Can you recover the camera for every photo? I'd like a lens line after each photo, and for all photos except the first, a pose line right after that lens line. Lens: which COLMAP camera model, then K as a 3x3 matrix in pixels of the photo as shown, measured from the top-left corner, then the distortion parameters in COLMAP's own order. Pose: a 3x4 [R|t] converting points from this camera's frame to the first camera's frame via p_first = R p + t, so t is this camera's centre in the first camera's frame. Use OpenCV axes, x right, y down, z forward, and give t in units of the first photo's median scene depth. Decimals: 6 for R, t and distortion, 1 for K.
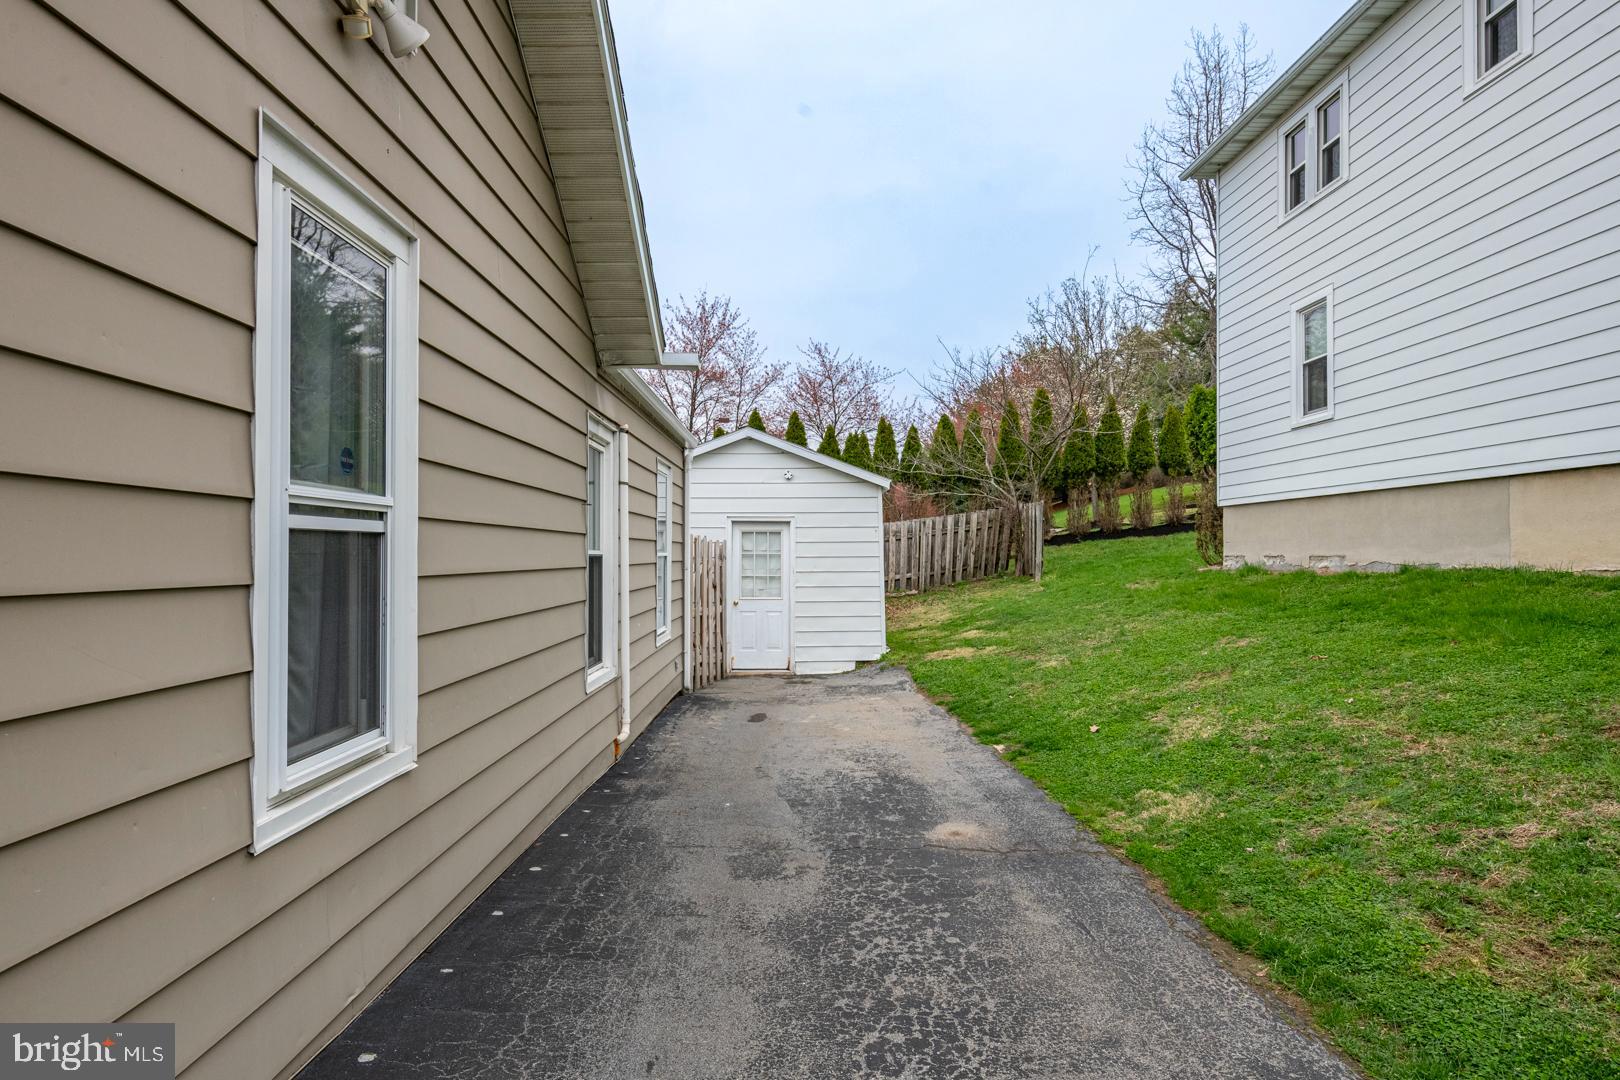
lens RADIAL K [[883.2, 0, 809.6], [0, 883.2, 531.6], [0, 0, 1]] dist [0.002434, -0.001716]
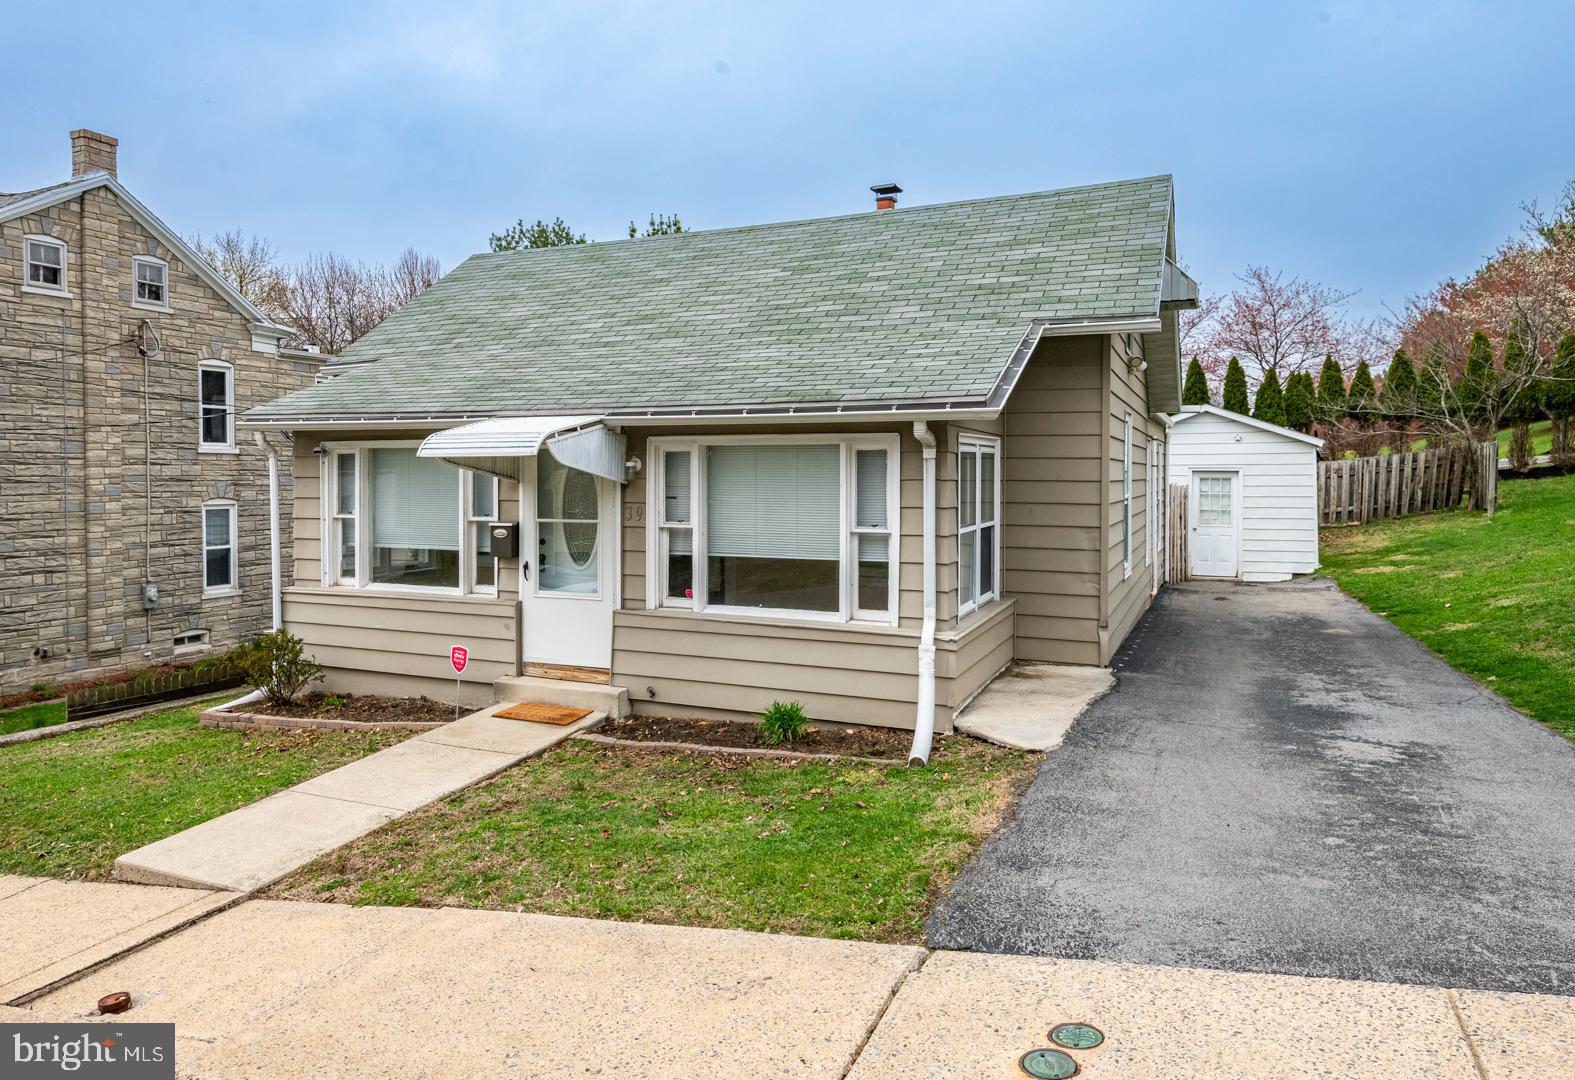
lens RADIAL K [[879.7, 0, 785.1], [0, 879.7, 501.0], [0, 0, 1]] dist [0.003109, -0.000373]
pose [[0.887676, 0.006628, -0.460420, -0.011824], [0.016395, 0.998807, 0.045989, -0.026701], [0.460176, -0.048372, 0.886509, -0.373988]]
